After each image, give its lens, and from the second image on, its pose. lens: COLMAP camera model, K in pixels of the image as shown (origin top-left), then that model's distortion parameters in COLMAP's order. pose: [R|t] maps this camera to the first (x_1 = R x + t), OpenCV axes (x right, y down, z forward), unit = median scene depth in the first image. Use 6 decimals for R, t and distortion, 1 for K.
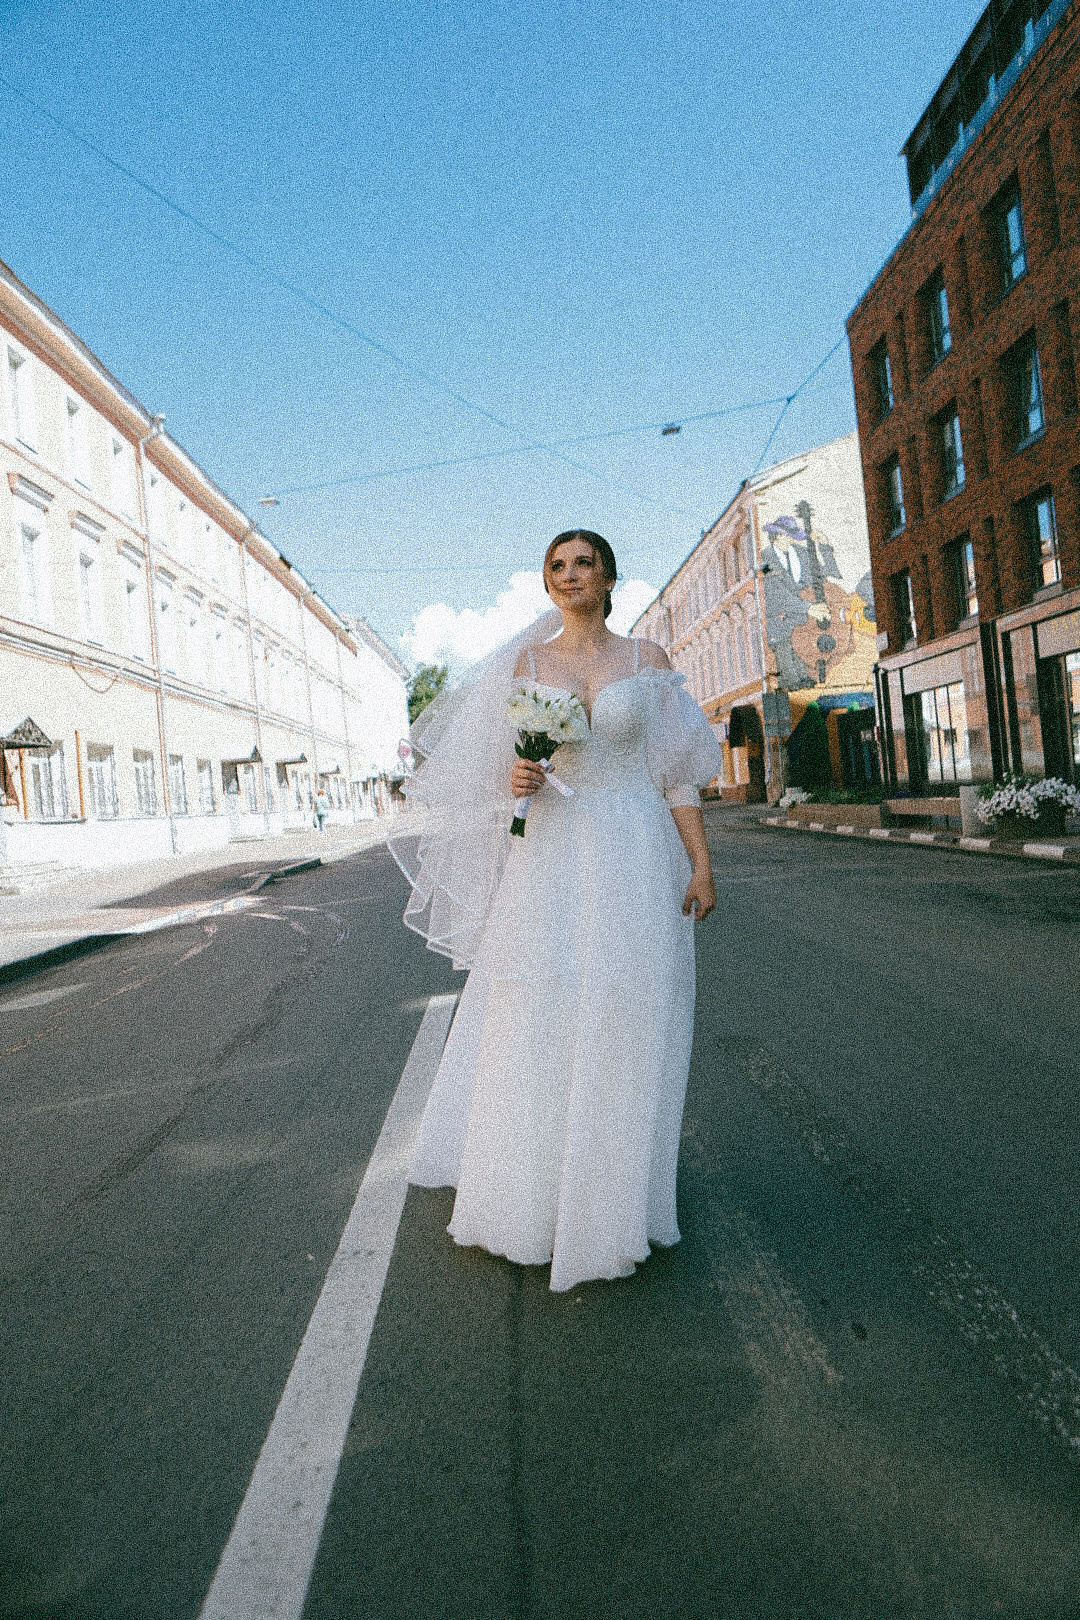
lens RADIAL K [[1363.3, 0, 540.0], [0, 1363.3, 810.0], [0, 0, 1]] dist [0.035617, 0.004343]
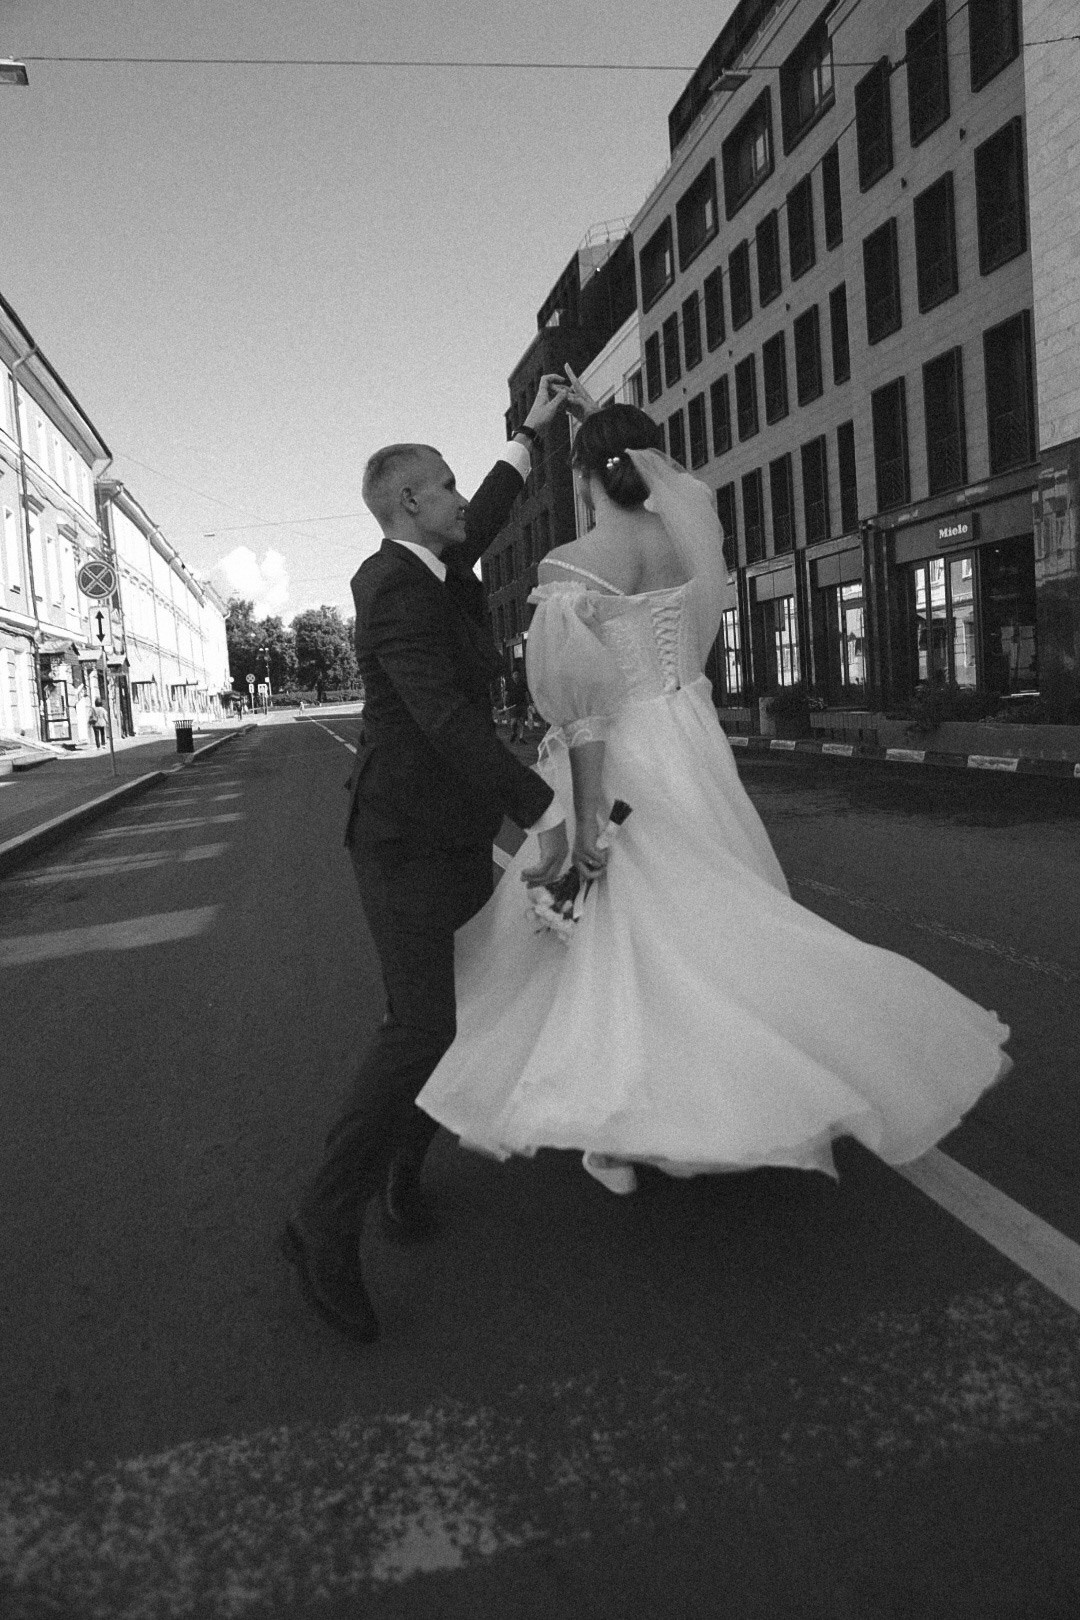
lens RADIAL K [[1363.3, 0, 540.0], [0, 1363.3, 810.0], [0, 0, 1]] dist [0.035617, 0.004343]
pose [[0.987753, 0.007496, 0.155845, -0.006651], [-0.016900, 0.998109, 0.059106, 0.007080], [-0.155107, -0.061016, 0.986012, -0.433716]]
